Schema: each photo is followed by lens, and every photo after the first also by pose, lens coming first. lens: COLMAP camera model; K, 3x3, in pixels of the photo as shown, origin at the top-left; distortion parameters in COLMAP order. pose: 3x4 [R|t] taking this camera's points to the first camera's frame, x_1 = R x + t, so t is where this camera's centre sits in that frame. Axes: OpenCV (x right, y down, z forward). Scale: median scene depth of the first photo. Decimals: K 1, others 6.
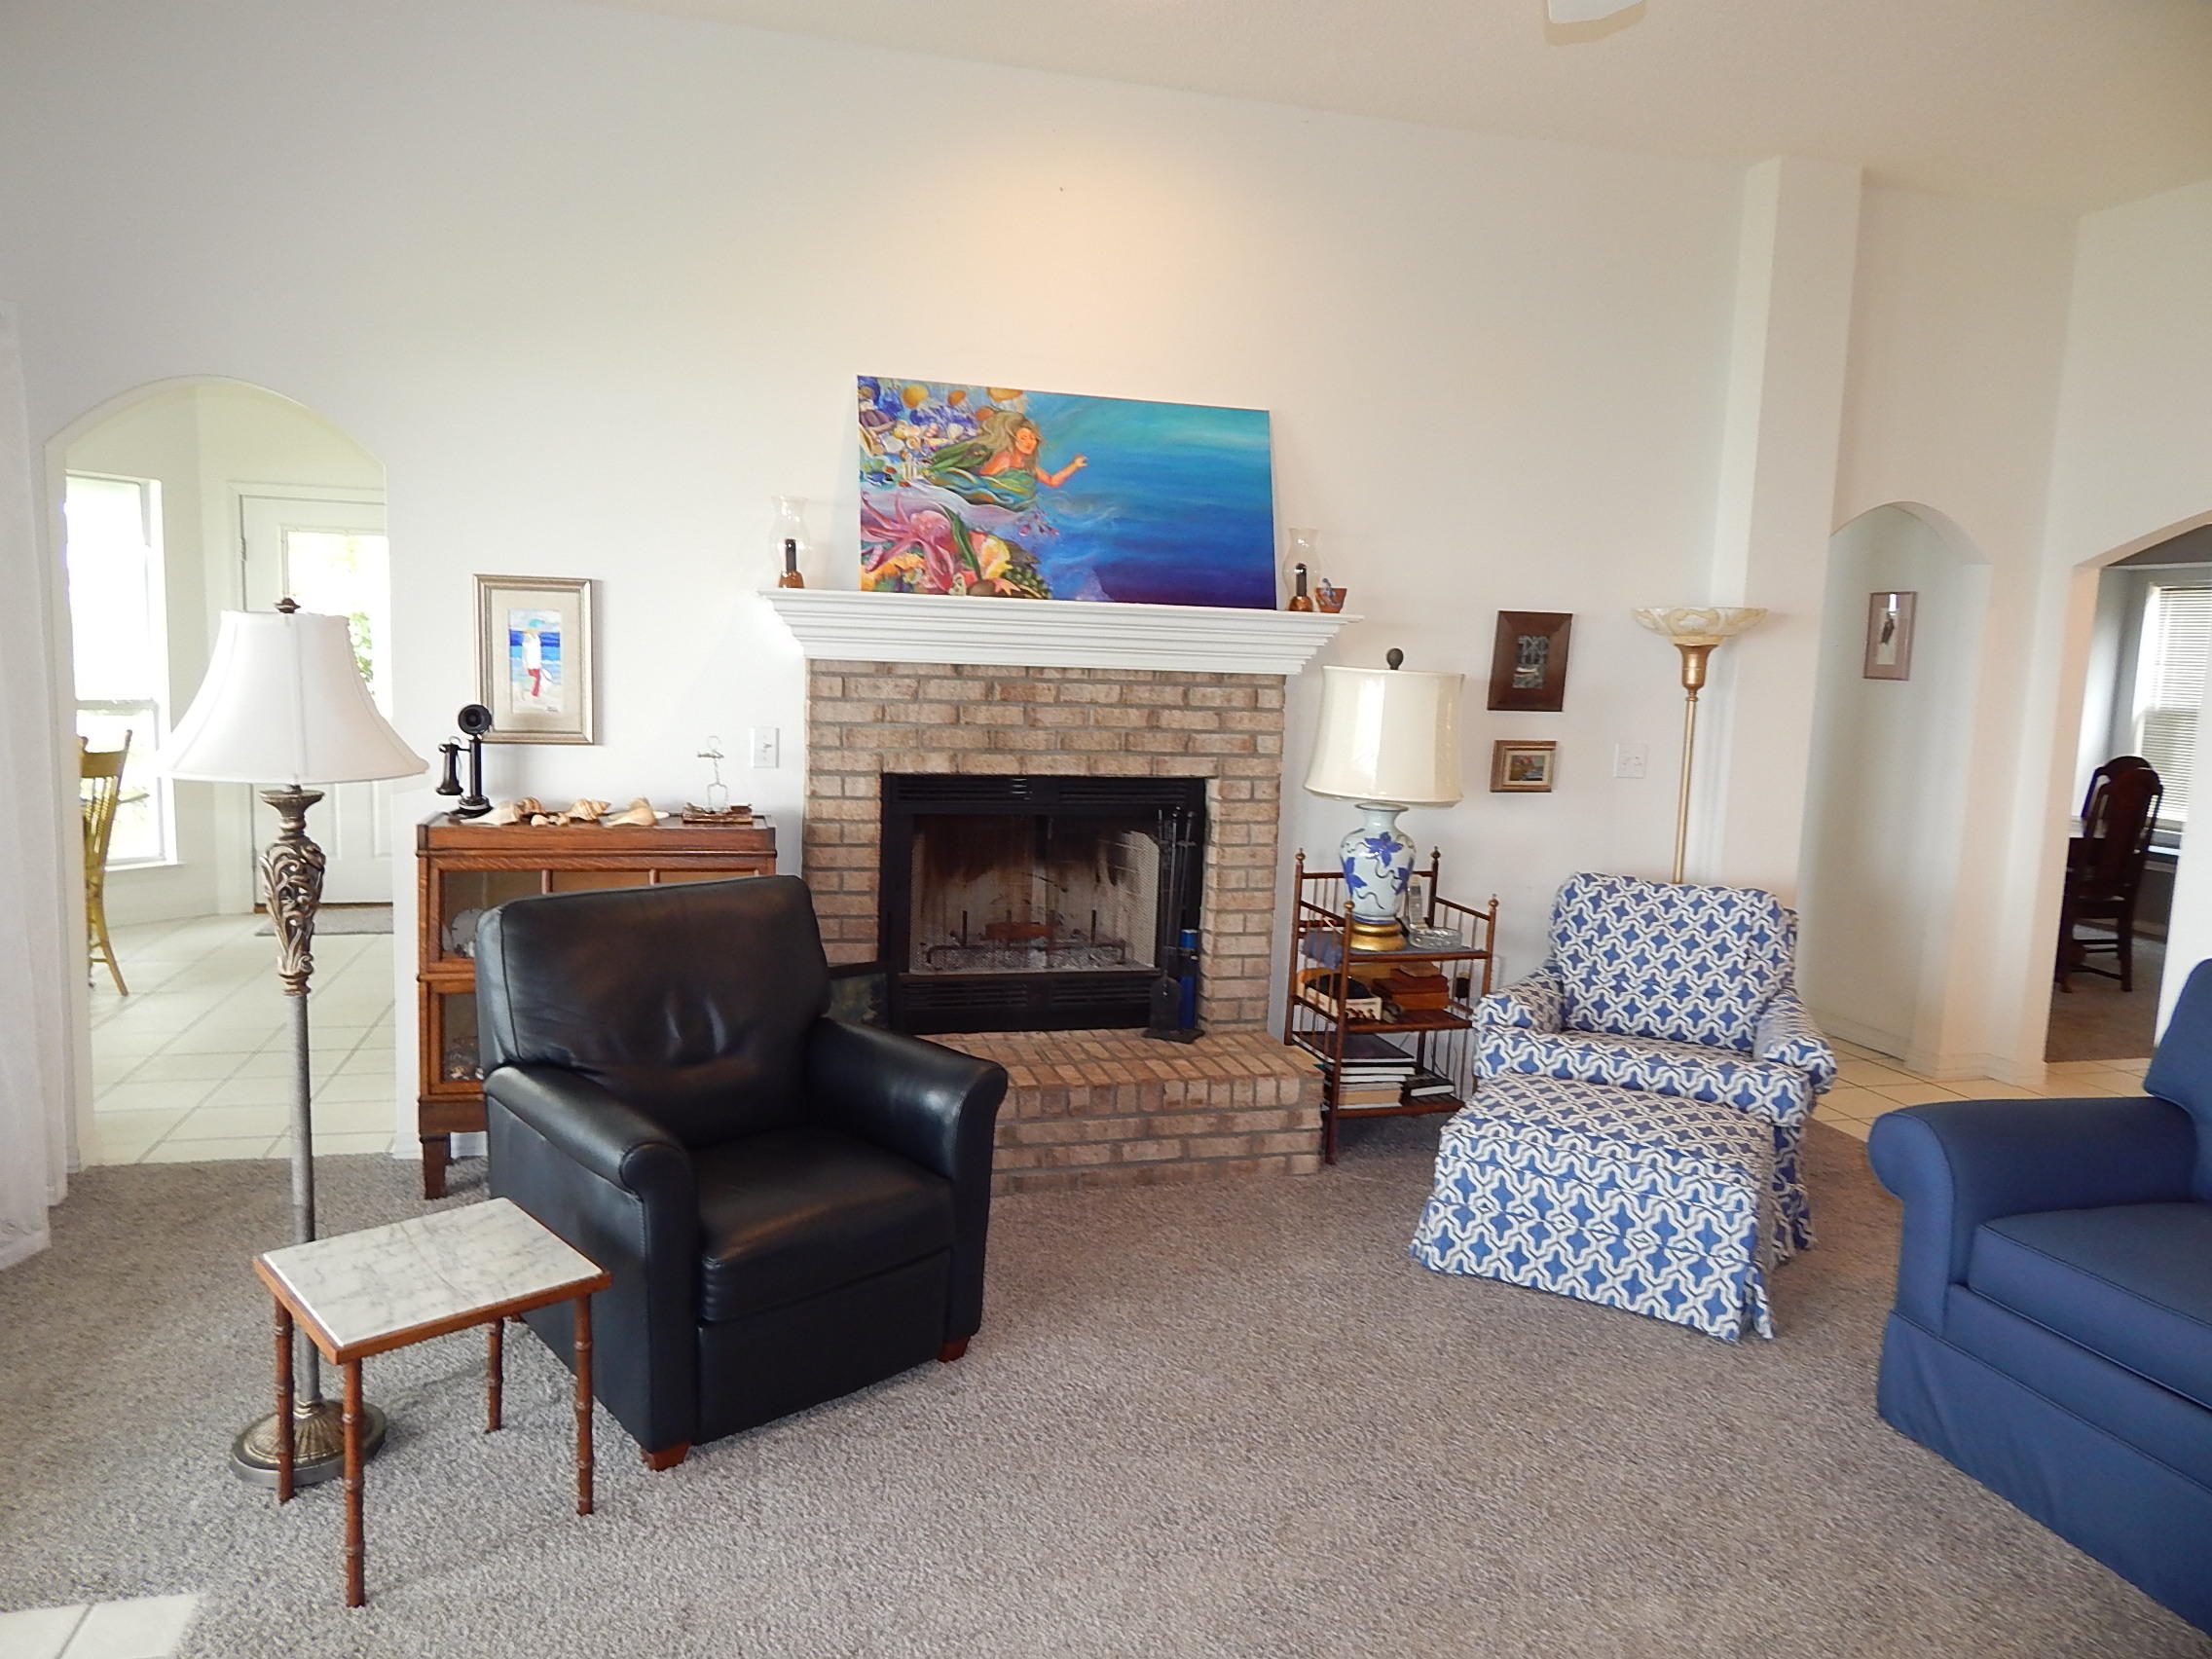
lens RADIAL K [[1455.9, 0, 1117.0], [0, 1455.9, 825.6], [0, 0, 1]] dist [0.000599, -0.005262]
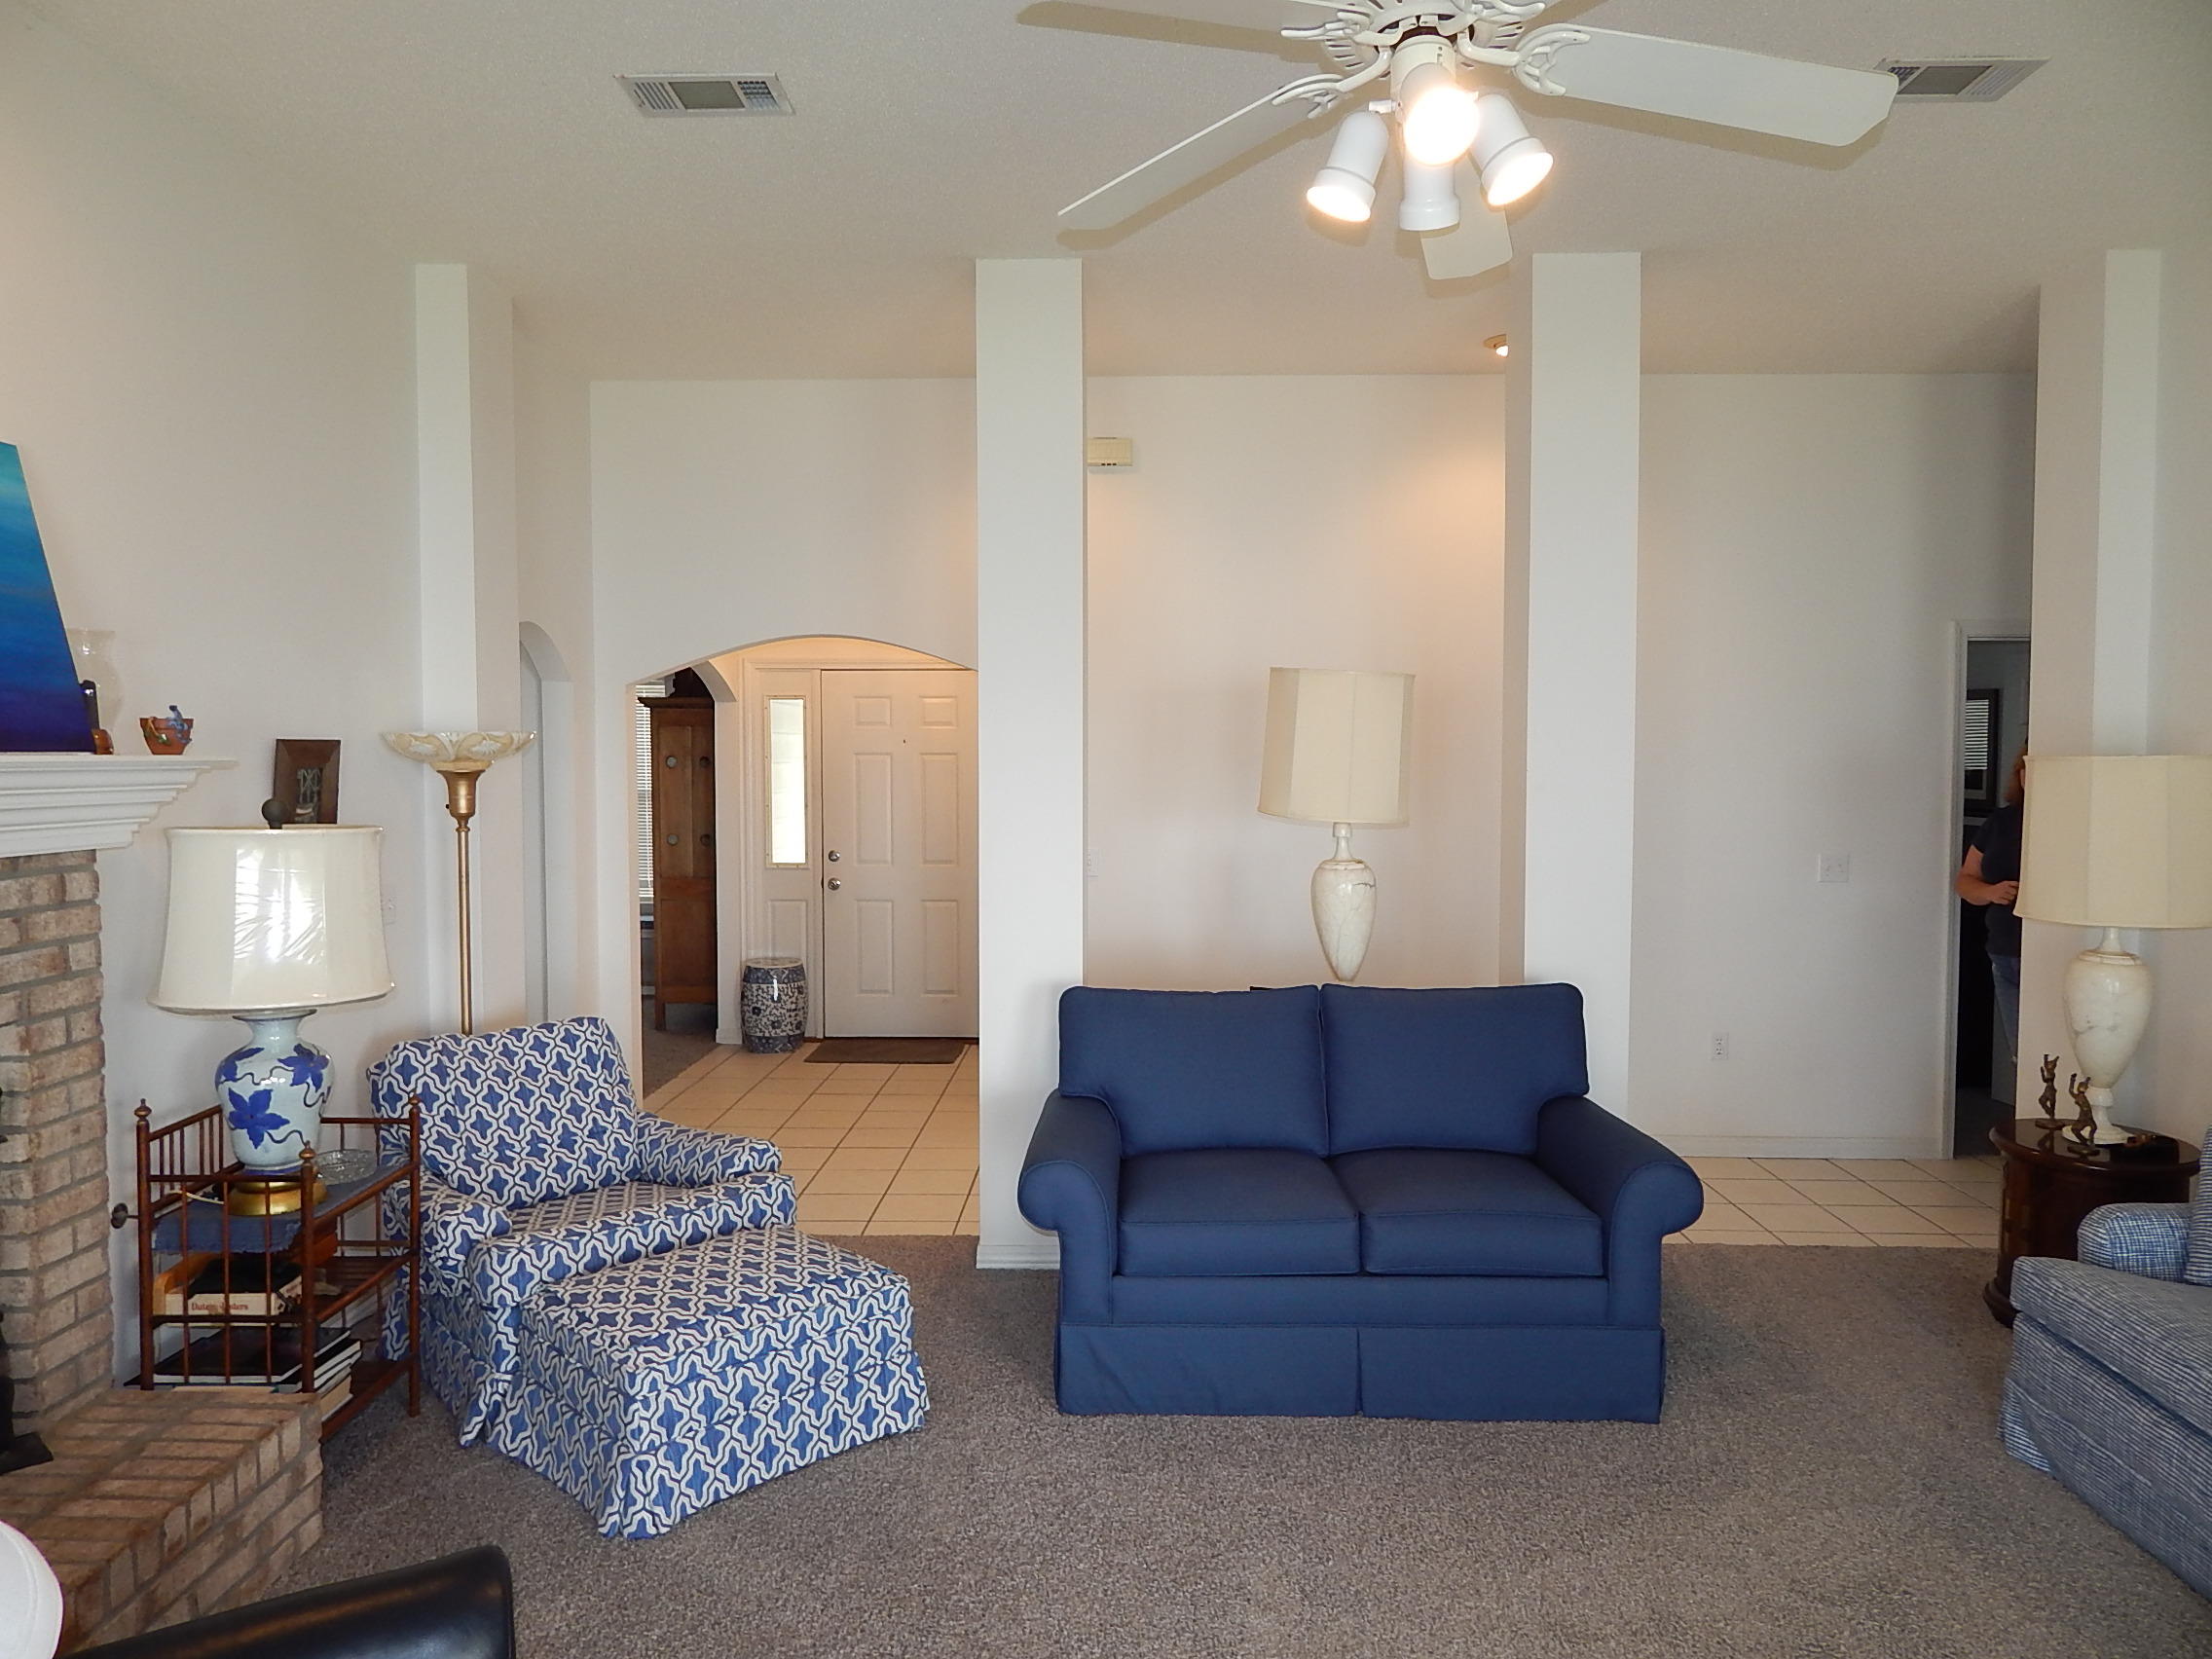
lens RADIAL K [[1432.8, 0, 1112.6], [0, 1432.8, 823.5], [0, 0, 1]] dist [-0.000712, -0.004509]
pose [[0.288425, -0.082092, 0.953977, -0.380595], [0.125011, 0.991018, 0.047484, -0.089861], [-0.949307, 0.105562, 0.296097, 0.376968]]
